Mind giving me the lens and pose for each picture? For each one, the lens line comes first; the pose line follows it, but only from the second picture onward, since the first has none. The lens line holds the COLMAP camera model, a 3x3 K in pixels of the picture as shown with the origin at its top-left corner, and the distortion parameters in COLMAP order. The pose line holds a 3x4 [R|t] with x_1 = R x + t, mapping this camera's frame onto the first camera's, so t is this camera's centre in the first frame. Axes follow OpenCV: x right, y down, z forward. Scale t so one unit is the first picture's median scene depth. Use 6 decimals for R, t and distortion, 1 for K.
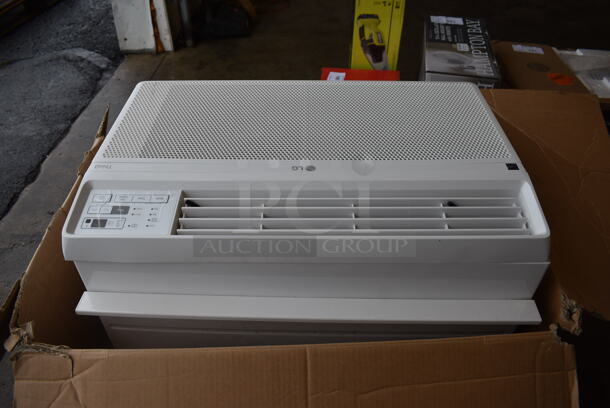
lens RADIAL K [[469.1, 0, 305.0], [0, 469.1, 204.0], [0, 0, 1]] dist [-0.101817, 0.013659]
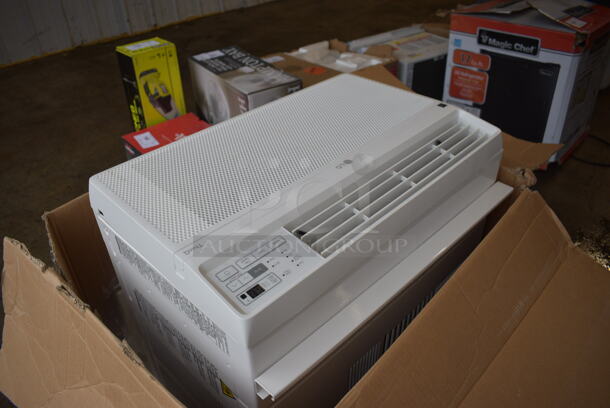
lens RADIAL K [[469.1, 0, 305.0], [0, 469.1, 204.0], [0, 0, 1]] dist [-0.101817, 0.013659]
pose [[0.698201, -0.427819, 0.574009, -0.353672], [0.487444, 0.871324, 0.056506, -0.047596], [-0.524322, 0.240345, 0.816897, 0.068083]]
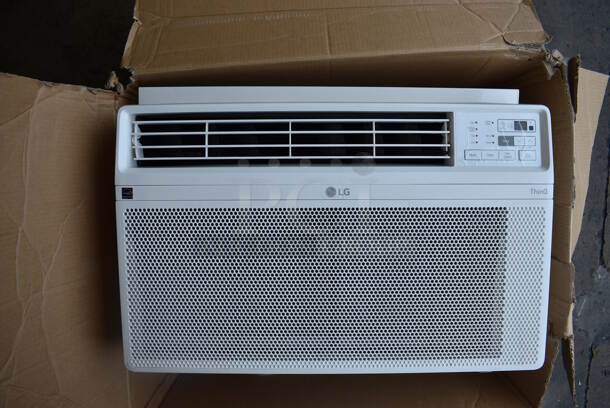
lens RADIAL K [[469.1, 0, 305.0], [0, 469.1, 204.0], [0, 0, 1]] dist [-0.101817, 0.013659]
pose [[-0.999978, 0.006407, 0.001957, 0.029988], [-0.003216, -0.715423, 0.698684, -0.366072], [0.005876, 0.698662, 0.715427, 0.144262]]
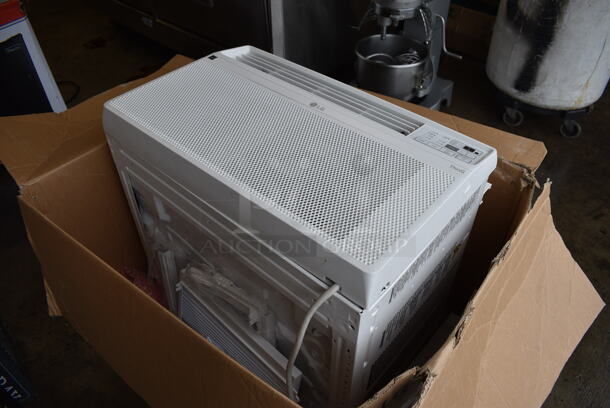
lens RADIAL K [[469.1, 0, 305.0], [0, 469.1, 204.0], [0, 0, 1]] dist [-0.101817, 0.013659]
pose [[-0.757249, -0.448095, 0.475169, -0.338715], [0.424542, 0.215162, 0.879471, -0.556683], [-0.496325, 0.867707, 0.027304, 0.568671]]
